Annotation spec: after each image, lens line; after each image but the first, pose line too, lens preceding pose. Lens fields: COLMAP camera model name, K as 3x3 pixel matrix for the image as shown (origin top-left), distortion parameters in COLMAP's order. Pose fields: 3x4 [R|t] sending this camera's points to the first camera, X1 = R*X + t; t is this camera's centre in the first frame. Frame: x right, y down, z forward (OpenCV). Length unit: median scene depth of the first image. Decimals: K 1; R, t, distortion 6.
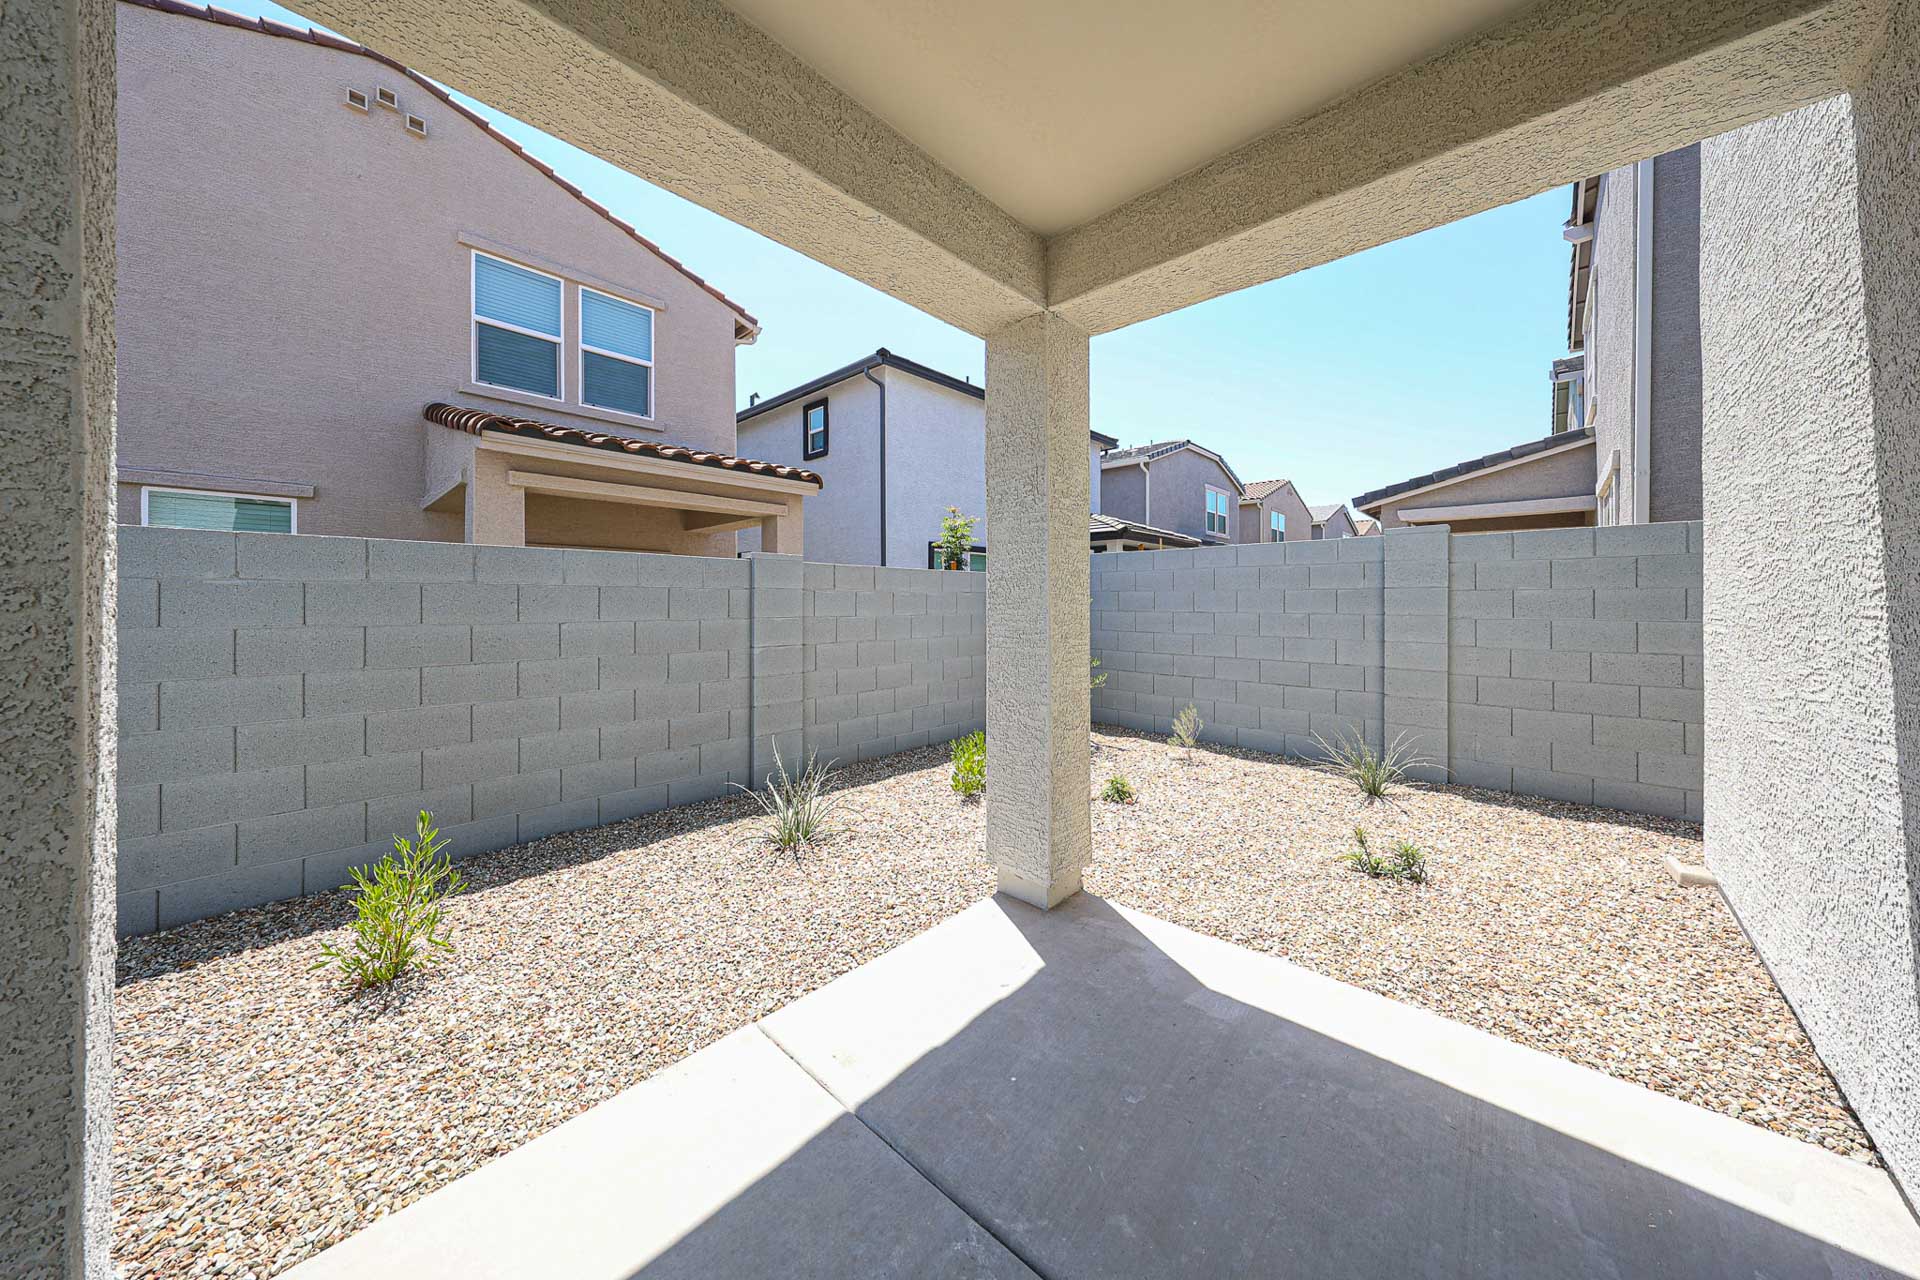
lens RADIAL K [[634.7, 0, 943.4], [0, 634.7, 594.4], [0, 0, 1]] dist [0.001019, -0.000159]
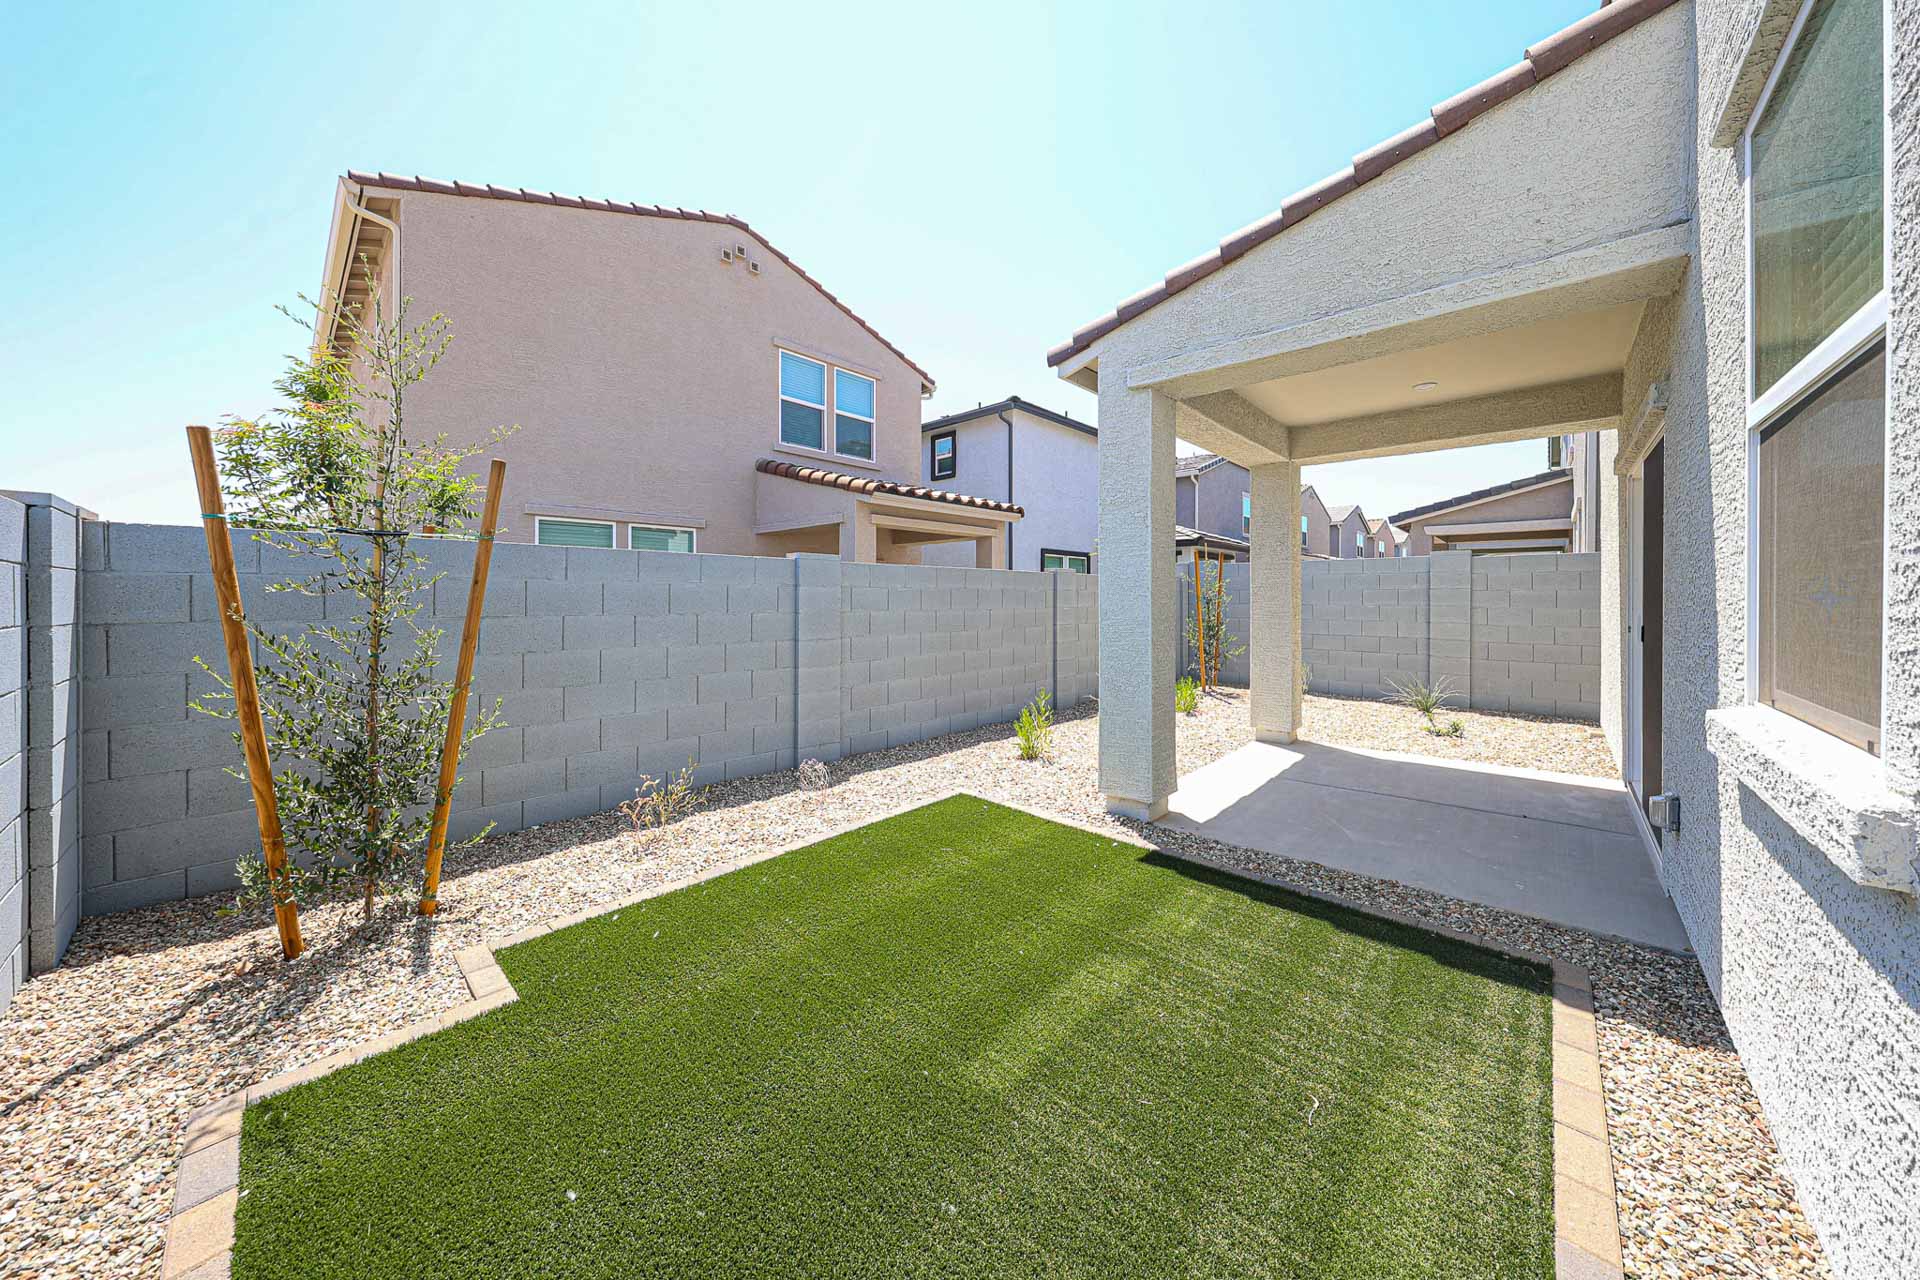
lens RADIAL K [[634.7, 0, 948.2], [0, 634.7, 594.9], [0, 0, 1]] dist [0.001019, -0.000159]
pose [[0.999998, -0.000603, 0.001642, -0.371010], [0.000587, 0.999950, 0.009970, -0.008547], [-0.001648, -0.009969, 0.999949, -0.424537]]
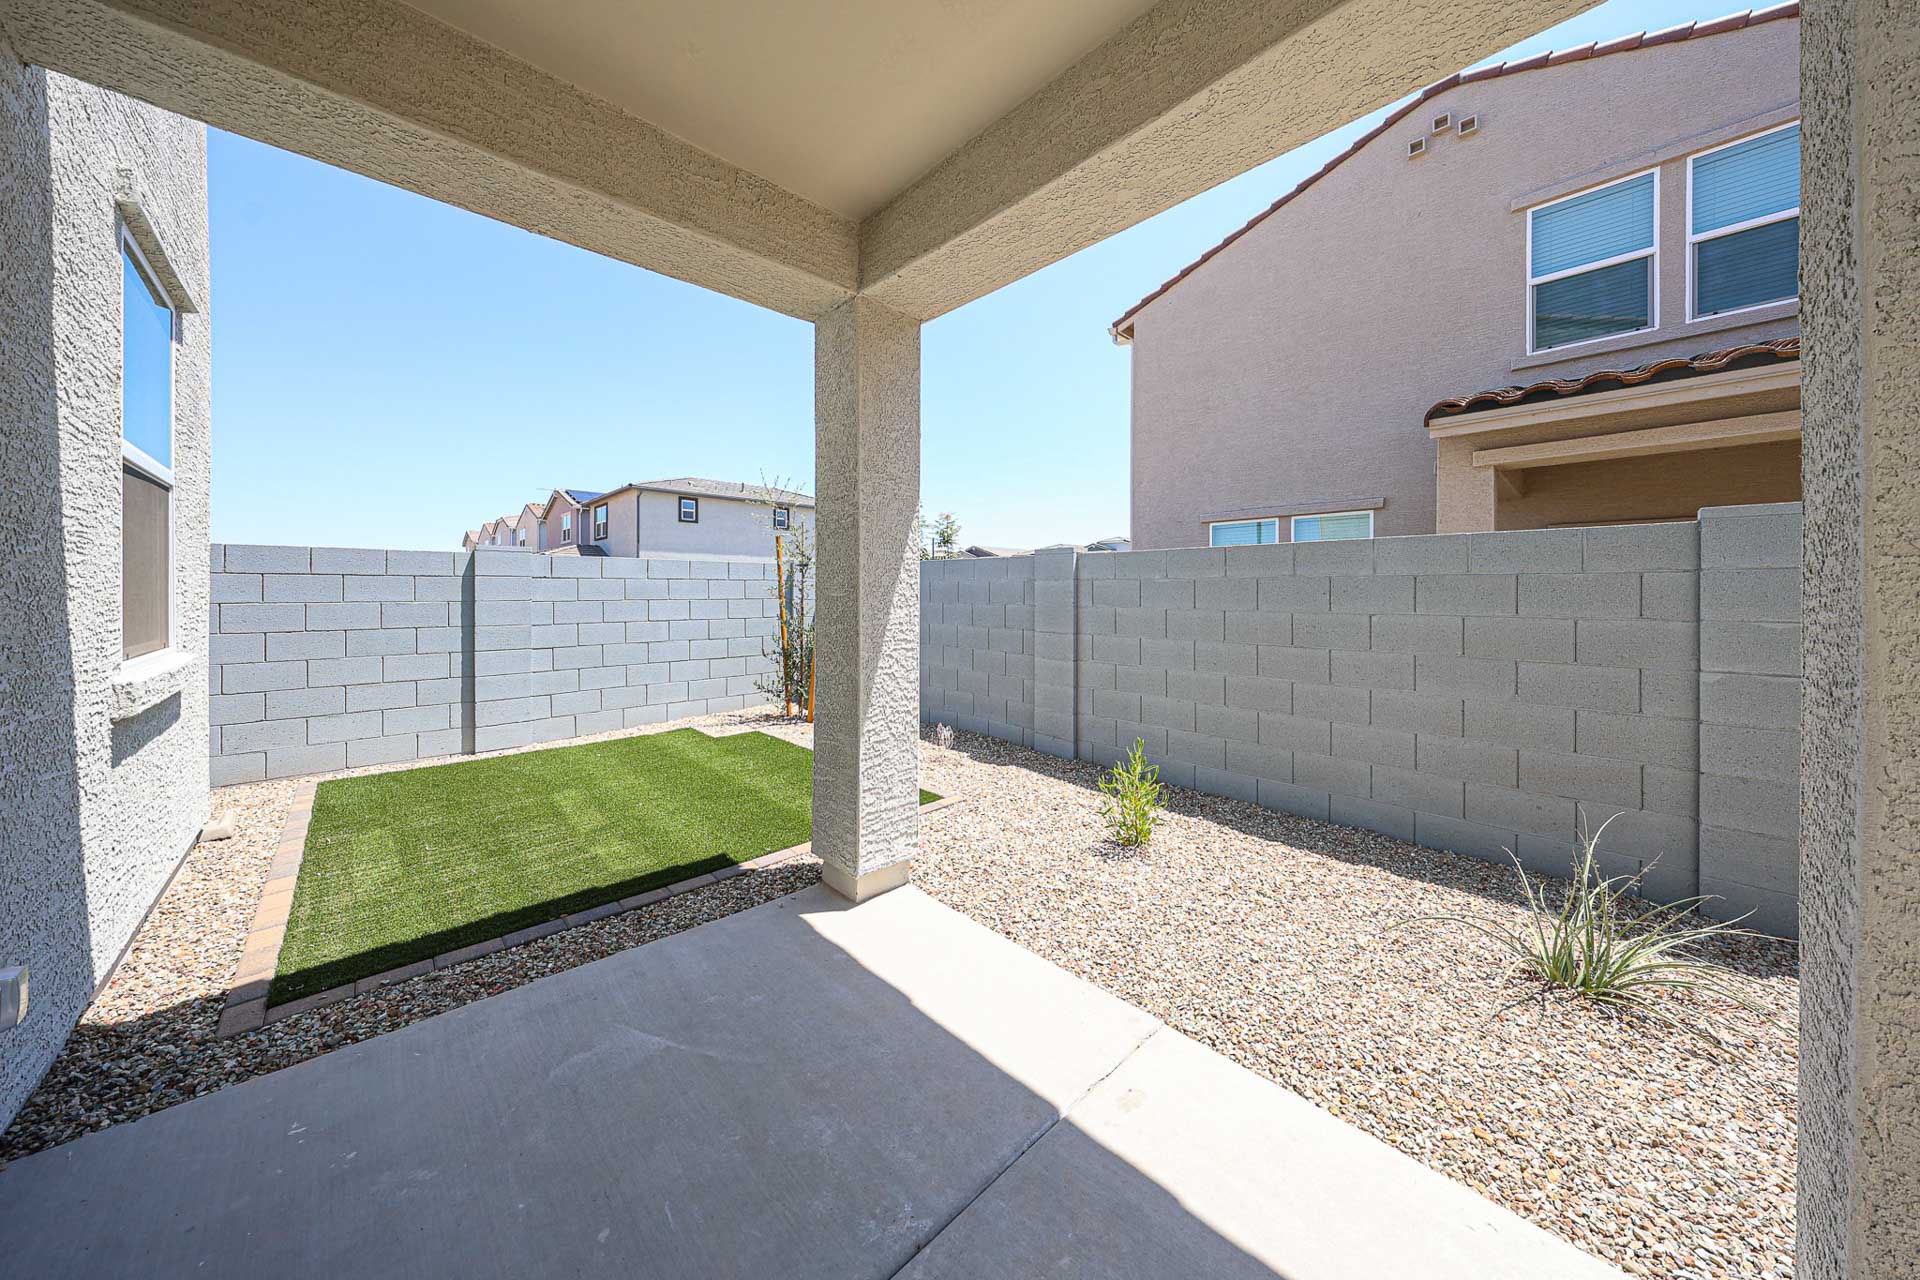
lens RADIAL K [[634.7, 0, 969.1], [0, 634.7, 591.5], [0, 0, 1]] dist [0.001019, -0.000159]
pose [[-0.050445, -0.004156, -0.998718, 0.213875], [0.008883, 0.999950, -0.004610, 0.004938], [0.998687, -0.009105, -0.050405, 0.235275]]
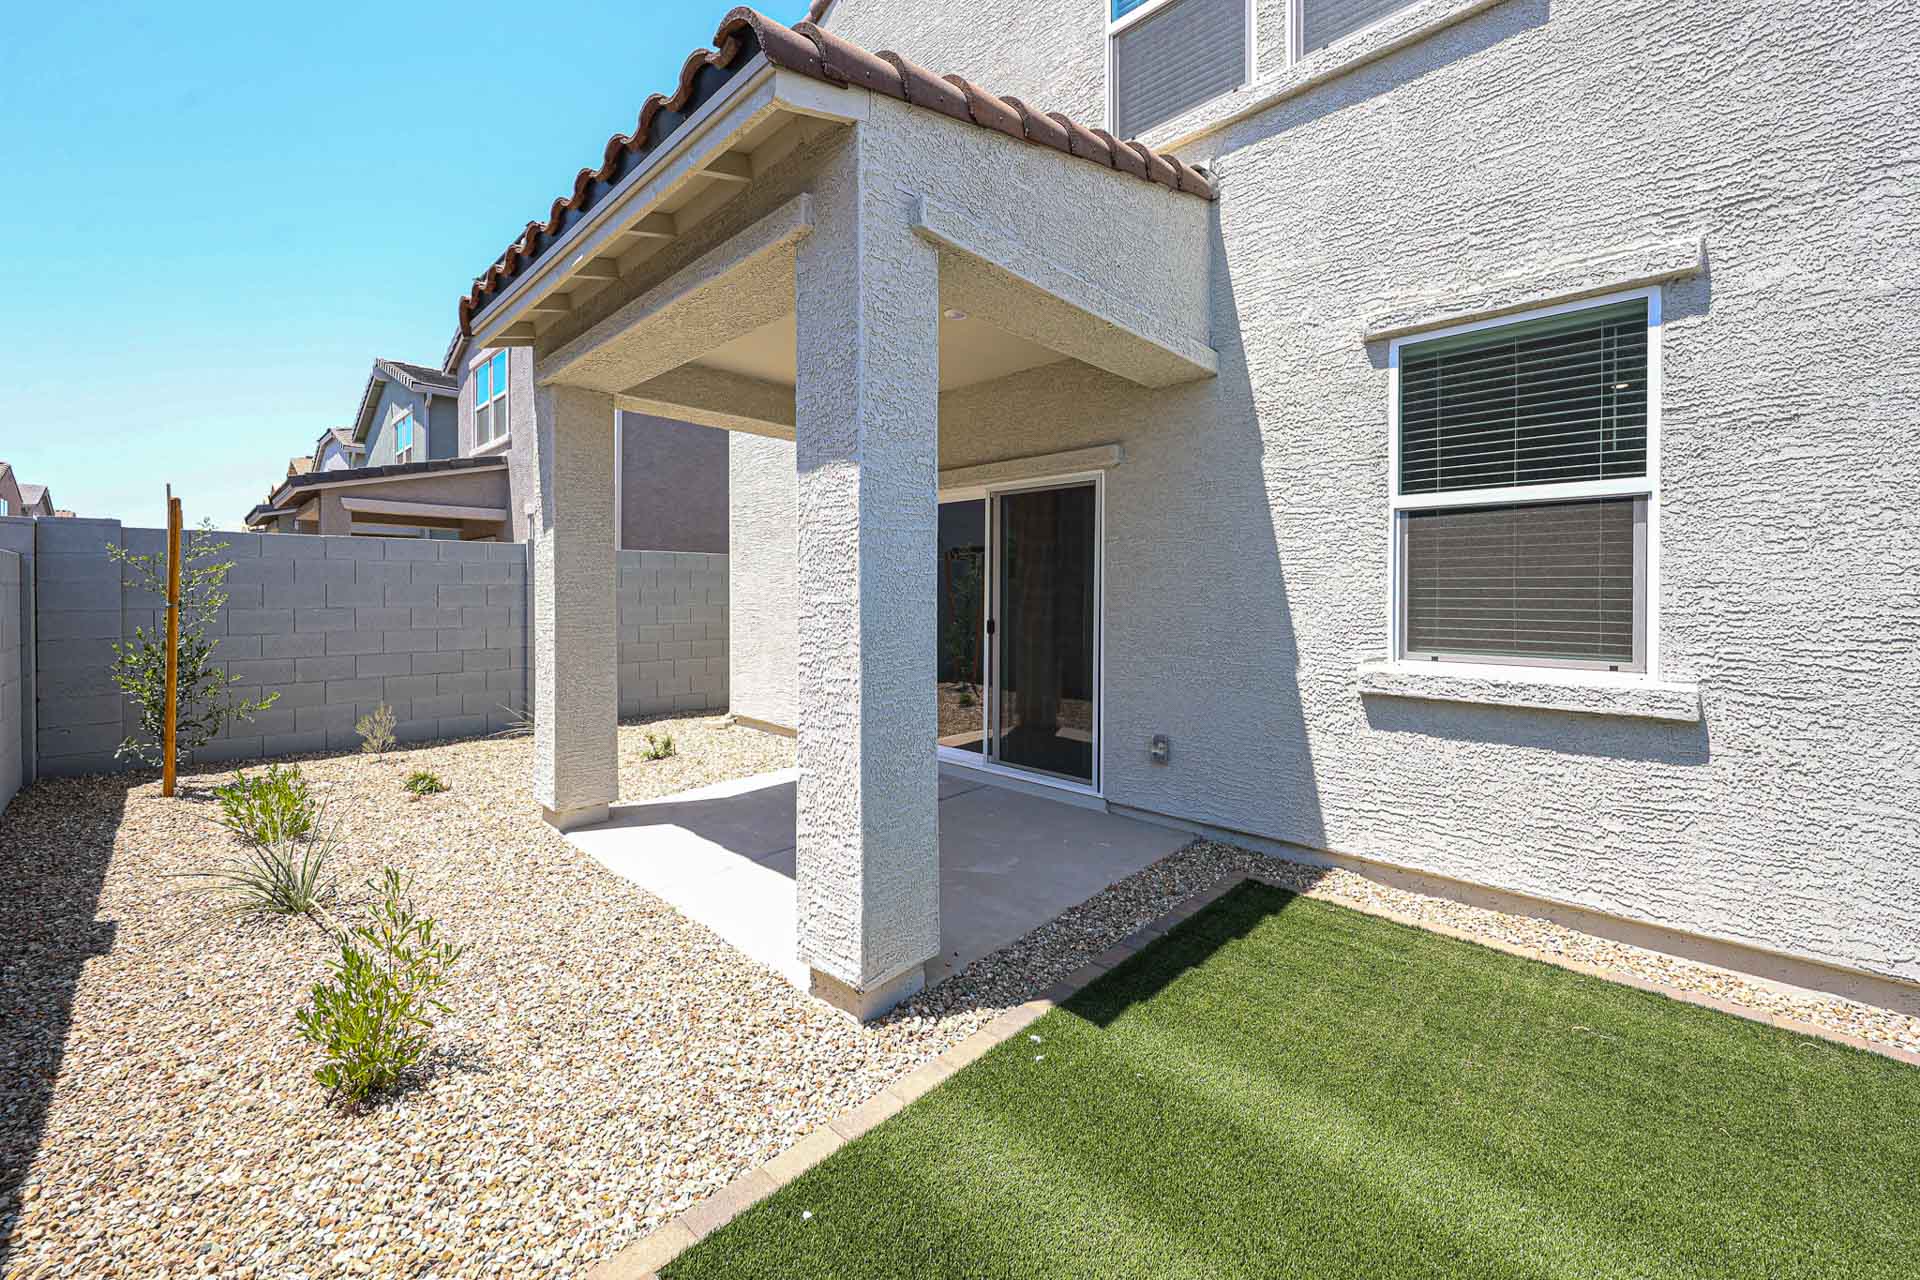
lens RADIAL K [[737.9, 0, 950.7], [0, 737.9, 596.6], [0, 0, 1]] dist [-0.000108, 0.000134]
pose [[0.003880, -0.009297, 0.999949, -0.567262], [-0.014435, 0.999852, 0.009352, -0.009199], [-0.999888, -0.014470, 0.003745, 0.105530]]
